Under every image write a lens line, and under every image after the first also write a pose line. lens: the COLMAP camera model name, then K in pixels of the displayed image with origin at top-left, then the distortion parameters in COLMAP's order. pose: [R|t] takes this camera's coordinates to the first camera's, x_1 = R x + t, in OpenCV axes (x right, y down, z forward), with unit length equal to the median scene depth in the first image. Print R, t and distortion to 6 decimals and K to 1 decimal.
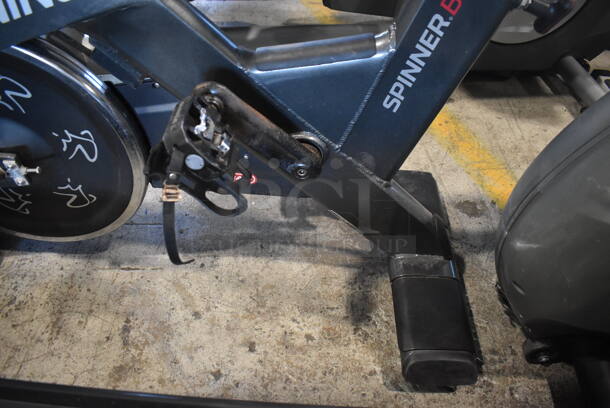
lens RADIAL K [[471.7, 0, 308.8], [0, 471.7, 201.3], [0, 0, 1]] dist [-0.101295, 0.020053]
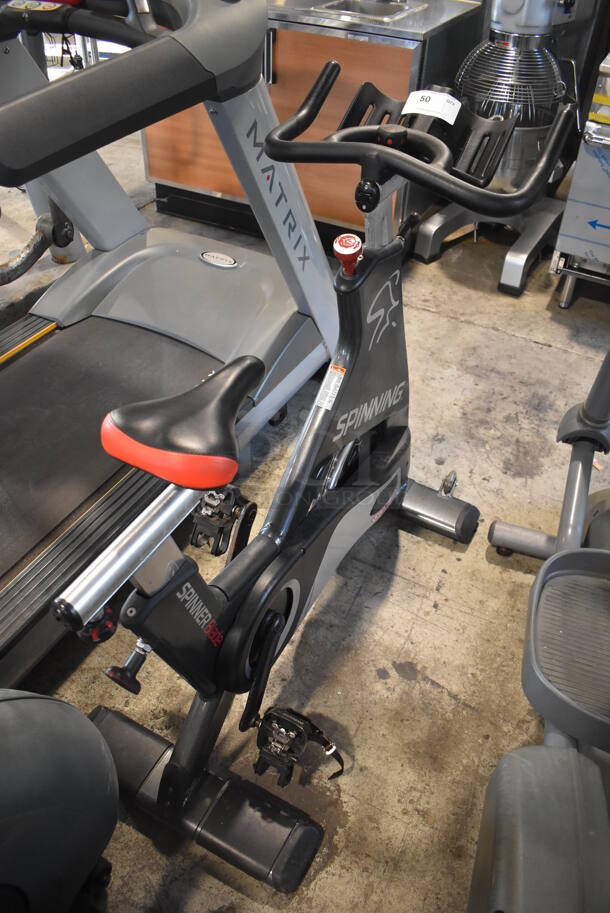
lens RADIAL K [[706.0, 0, 304.9], [0, 706.0, 458.3], [0, 0, 1]] dist [-0.101295, 0.020053]
pose [[-0.446853, 0.564984, -0.693625, 0.772742], [-0.690004, 0.275824, 0.669190, -1.264676], [0.569400, 0.777634, 0.266588, 0.260152]]
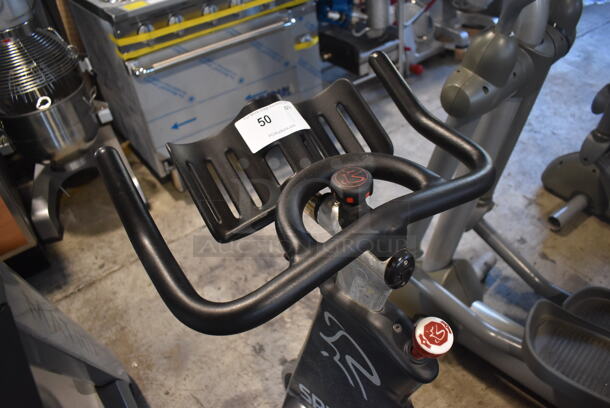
lens RADIAL K [[471.7, 0, 304.3], [0, 471.7, 205.2], [0, 0, 1]] dist [-0.101295, 0.020053]
pose [[0.588332, 0.439267, -0.678903, -0.095658], [-0.514423, 0.851098, 0.104887, -0.713541], [0.623887, 0.287535, 0.726697, -0.244205]]
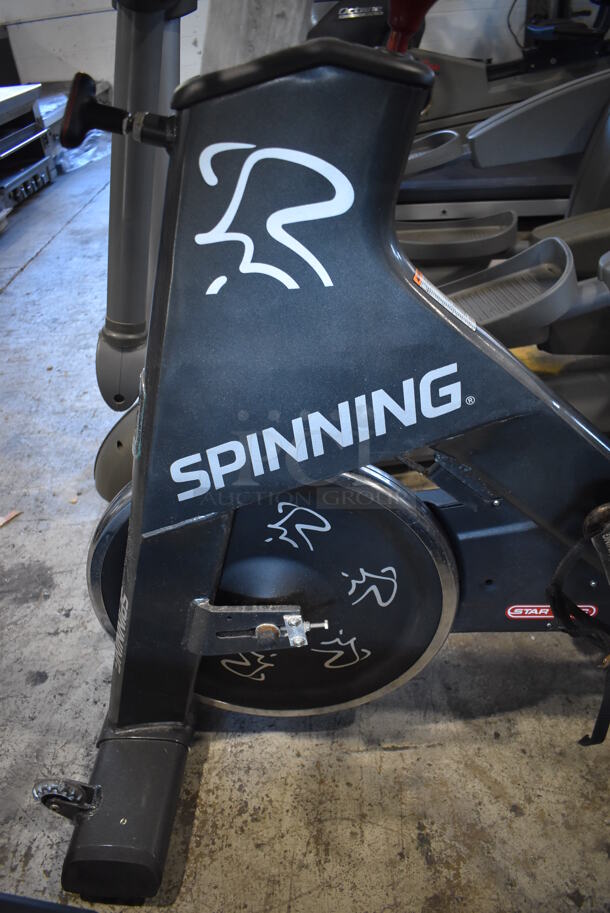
lens RADIAL K [[706.0, 0, 311.9], [0, 706.0, 455.1], [0, 0, 1]] dist [-0.101295, 0.020053]
pose [[0.991474, -0.090378, -0.093865, -0.401420], [0.068770, 0.974805, -0.212195, -0.080307], [0.110678, 0.203930, 0.972709, -0.141015]]
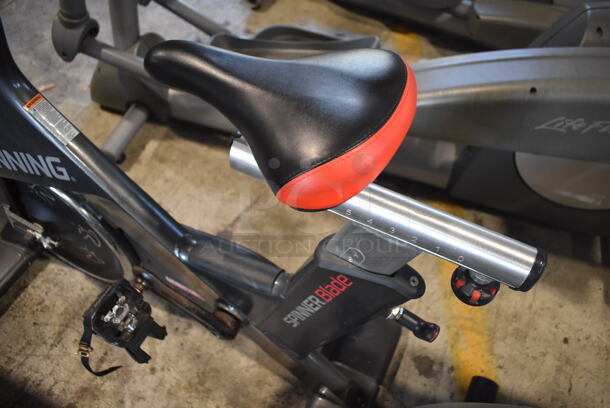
lens RADIAL K [[471.7, 0, 307.0], [0, 471.7, 204.7], [0, 0, 1]] dist [-0.101295, 0.020053]
pose [[0.909183, 0.334642, -0.247792, 0.302458], [-0.306254, 0.940597, 0.146582, -0.496012], [0.282125, -0.057383, 0.957660, -0.059133]]
